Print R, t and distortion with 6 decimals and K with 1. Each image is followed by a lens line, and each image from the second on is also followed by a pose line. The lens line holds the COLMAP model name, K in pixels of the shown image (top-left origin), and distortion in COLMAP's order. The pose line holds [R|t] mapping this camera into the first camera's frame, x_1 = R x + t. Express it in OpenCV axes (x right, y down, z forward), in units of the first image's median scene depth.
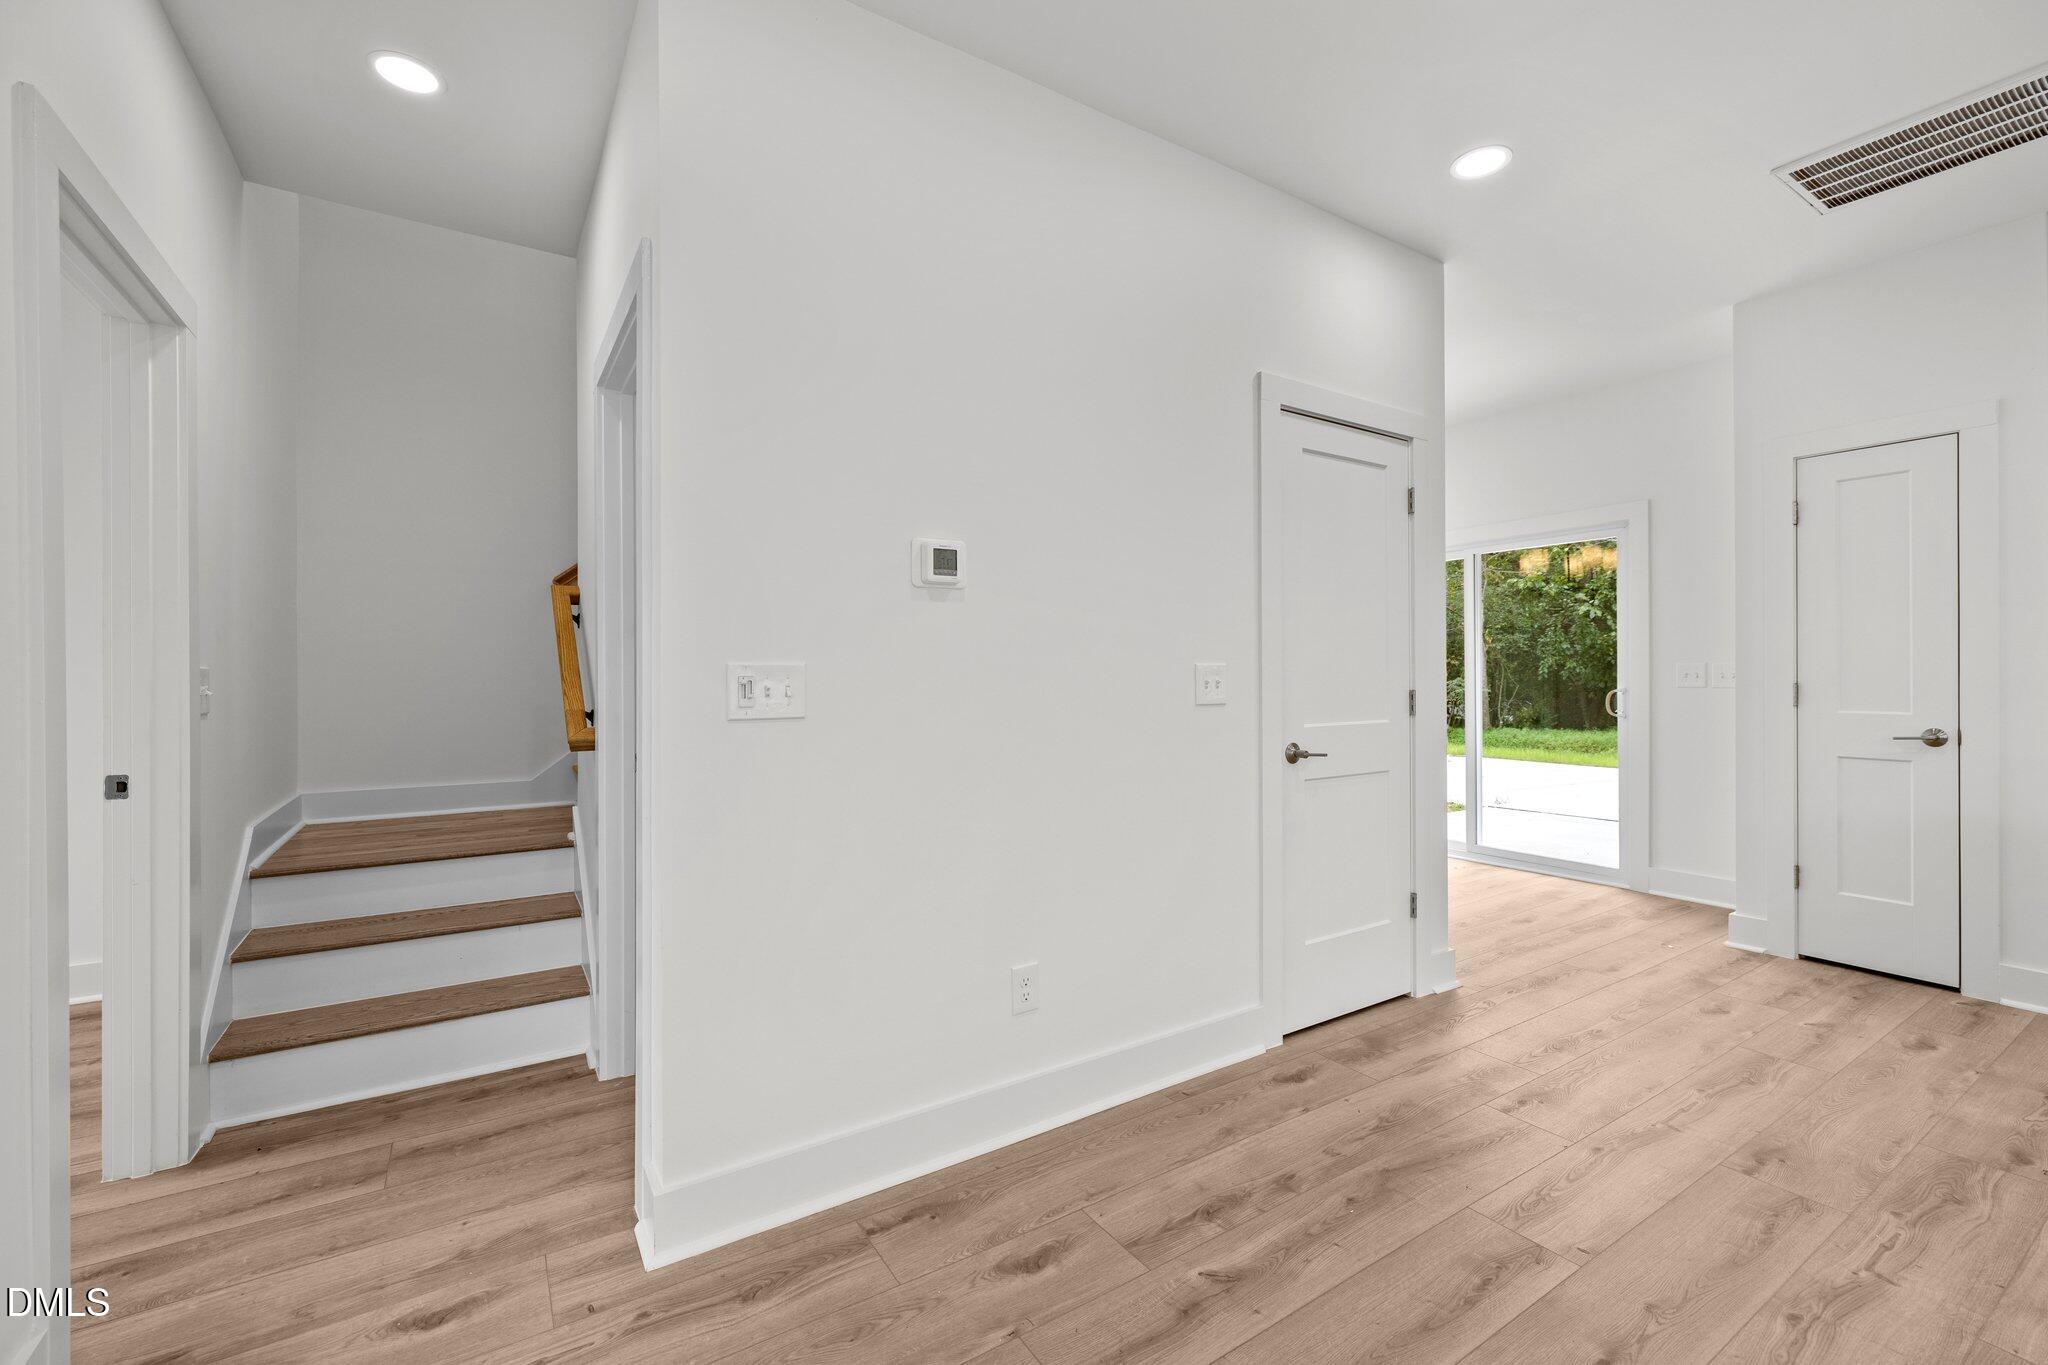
lens RADIAL K [[856.5, 0, 1019.8], [0, 856.5, 668.5], [0, 0, 1]] dist [0.000874, -0.000791]
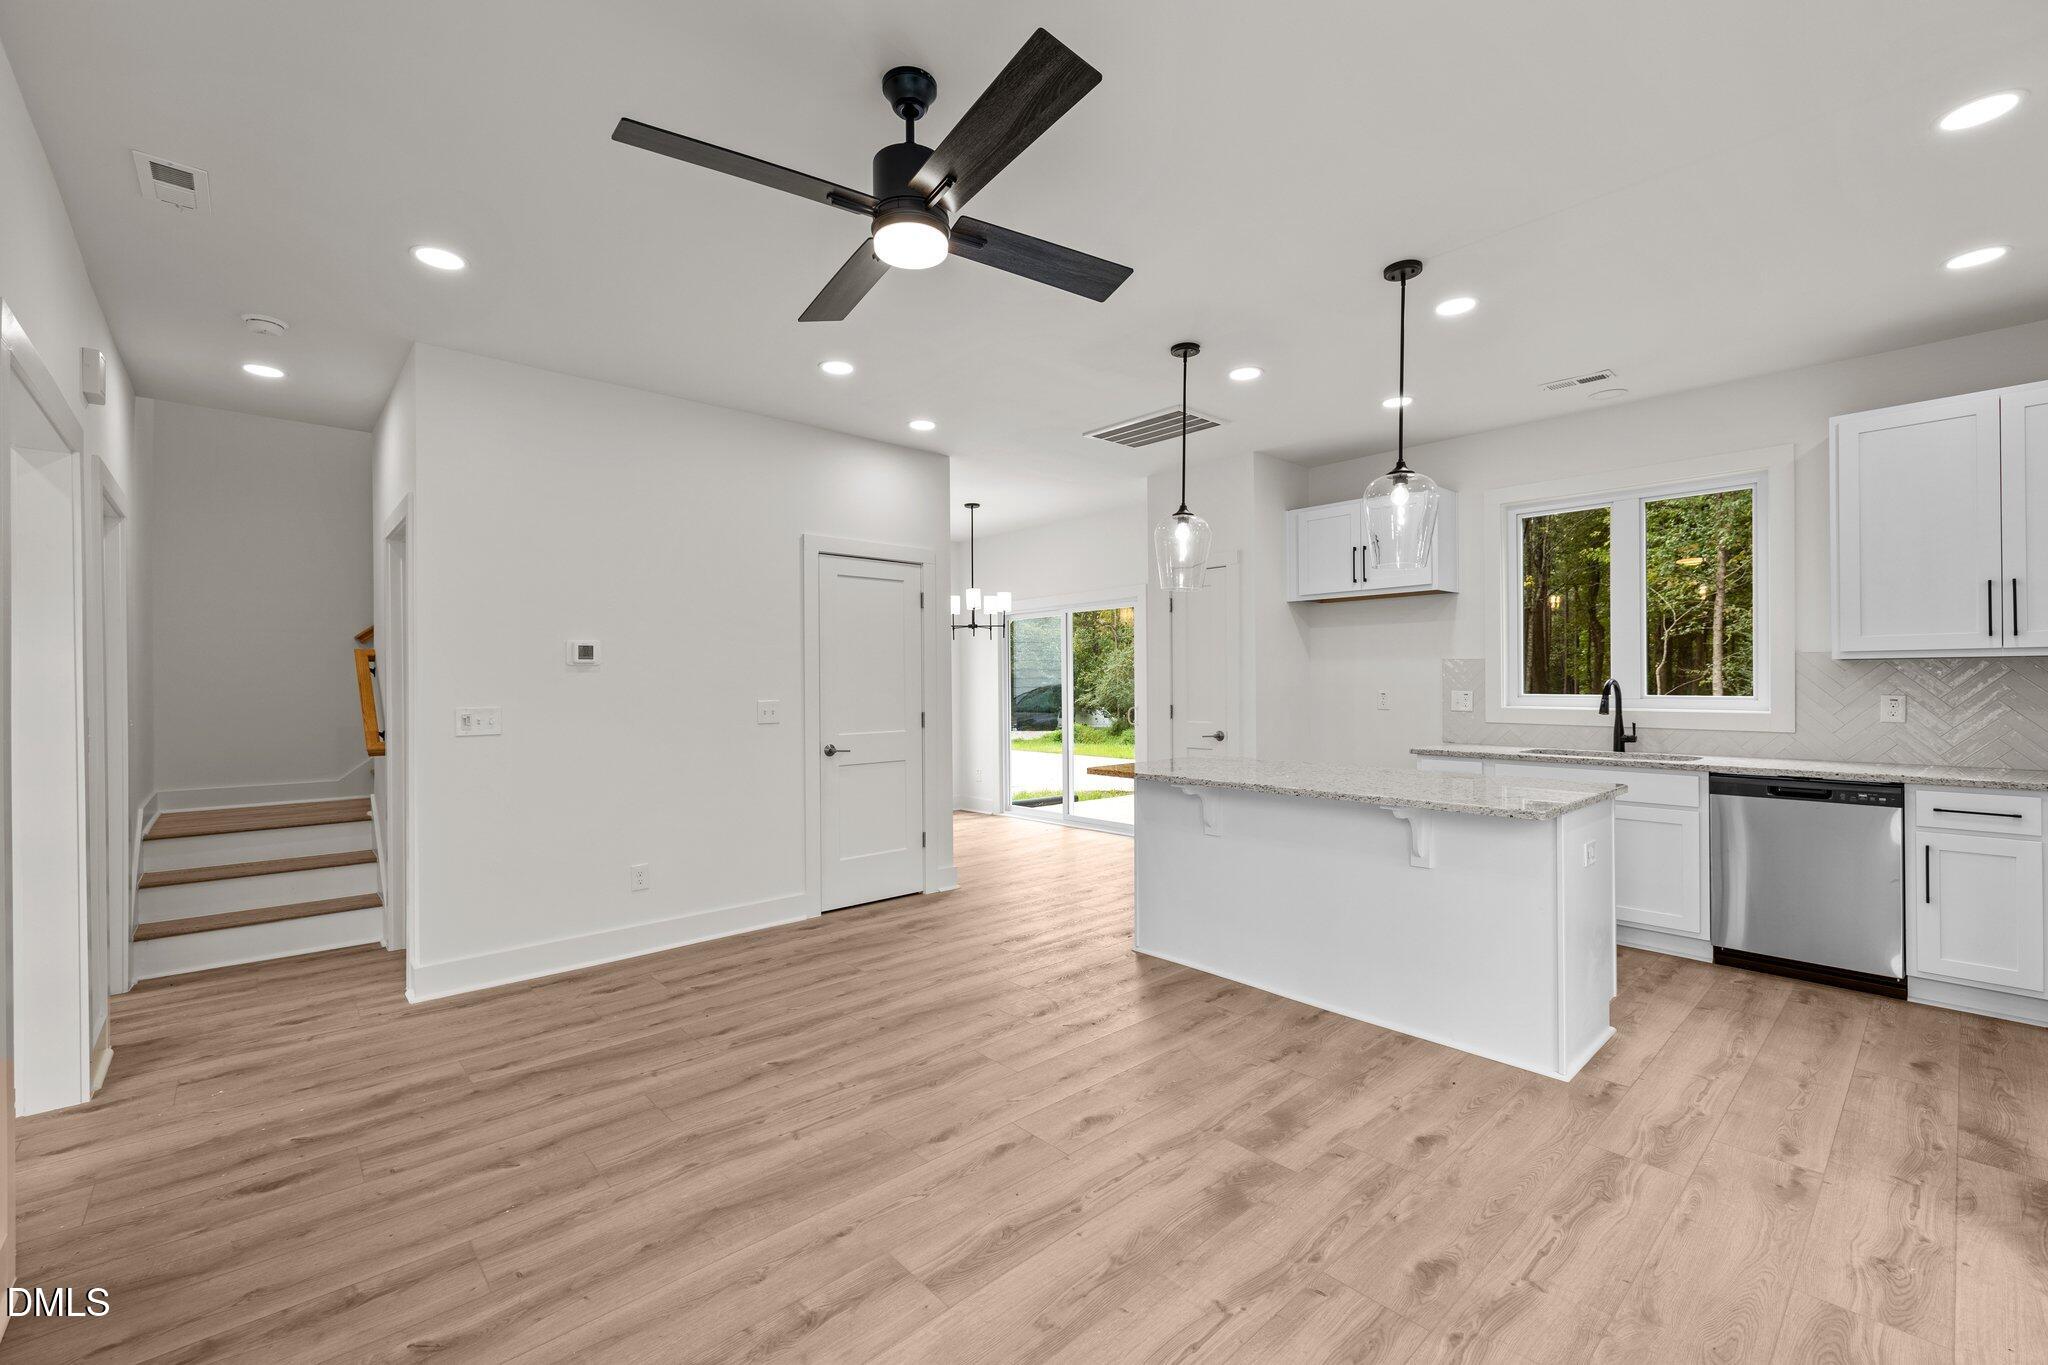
lens RADIAL K [[856.5, 0, 1025.0], [0, 856.5, 678.2], [0, 0, 1]] dist [0.000874, -0.000791]
pose [[0.985654, -0.003063, 0.168752, 0.439881], [0.002953, 0.999995, 0.000901, -0.051216], [-0.168754, -0.000389, 0.985658, -0.832916]]
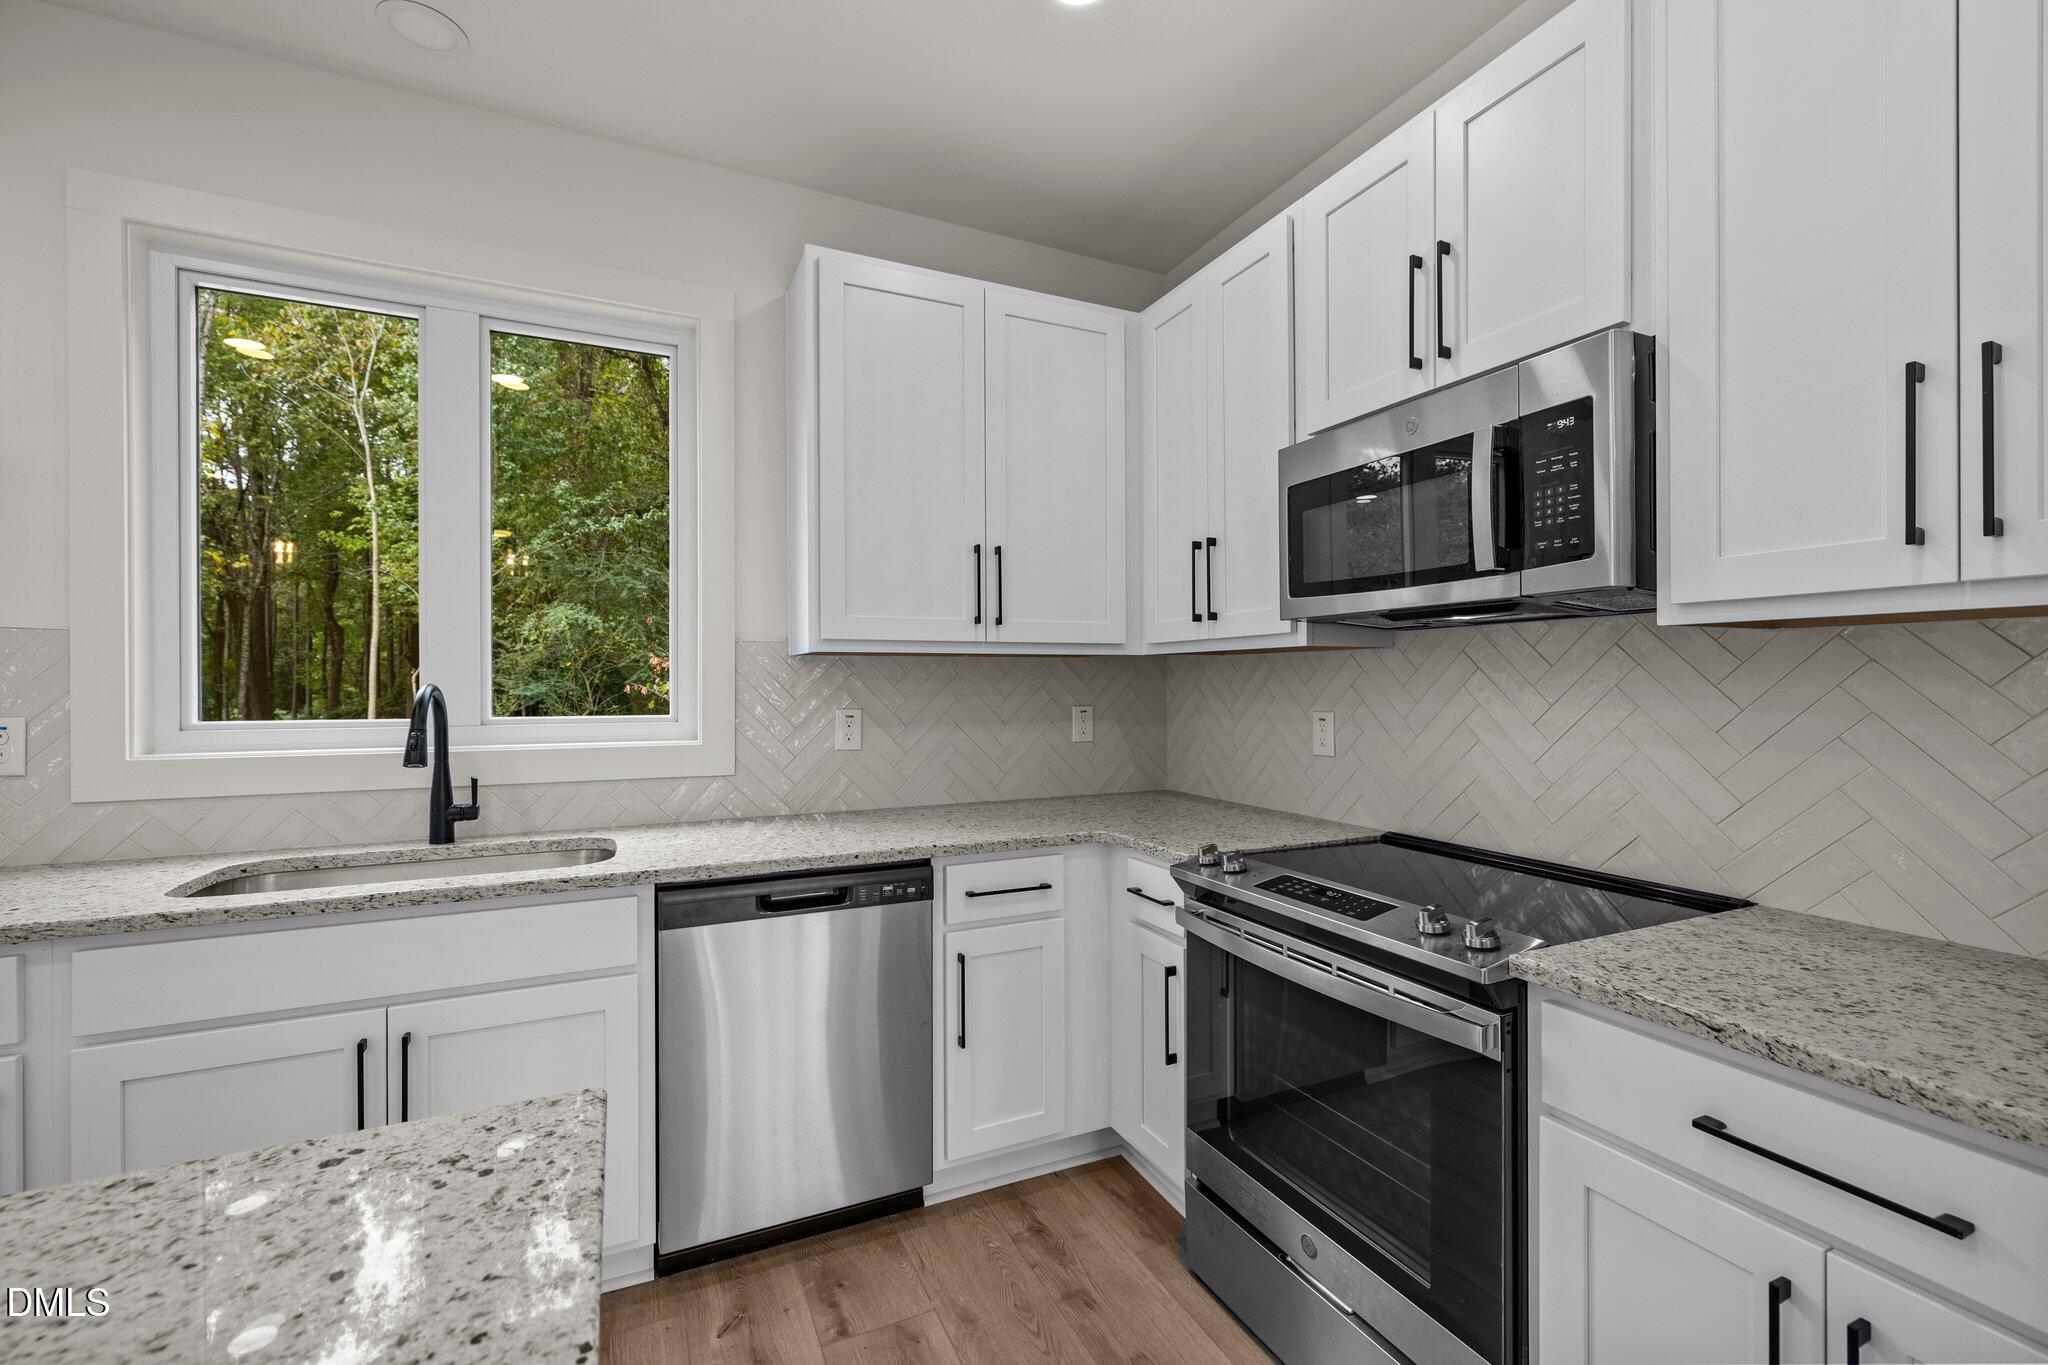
lens RADIAL K [[856.5, 0, 1021.4], [0, 856.5, 683.5], [0, 0, 1]] dist [0.000874, -0.000791]
pose [[0.133795, 0.002960, 0.991005, 1.197475], [-0.002550, 0.999993, -0.002642, -0.044051], [-0.991006, -0.002173, 0.133801, 0.029136]]
